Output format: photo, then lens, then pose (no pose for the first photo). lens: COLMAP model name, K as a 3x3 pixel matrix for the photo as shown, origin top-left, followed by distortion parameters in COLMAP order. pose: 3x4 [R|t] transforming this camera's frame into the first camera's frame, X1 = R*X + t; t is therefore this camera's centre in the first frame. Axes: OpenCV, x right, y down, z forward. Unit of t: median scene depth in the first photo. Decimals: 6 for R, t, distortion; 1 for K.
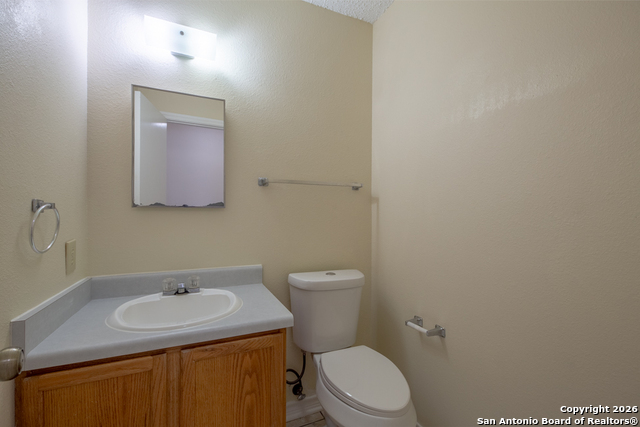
lens RADIAL K [[281.8, 0, 318.8], [0, 281.8, 214.3], [0, 0, 1]] dist [0.004852, 0.001600]
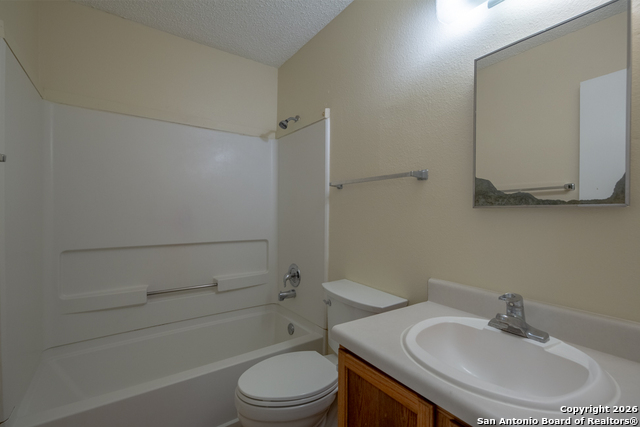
lens RADIAL K [[281.8, 0, 319.2], [0, 281.8, 215.3], [0, 0, 1]] dist [0.004852, 0.001600]
pose [[0.182932, 0.000141, -0.983126, 0.089484], [0.001038, 0.999999, 0.000337, 0.002485], [0.983125, -0.001082, 0.182931, 0.424211]]
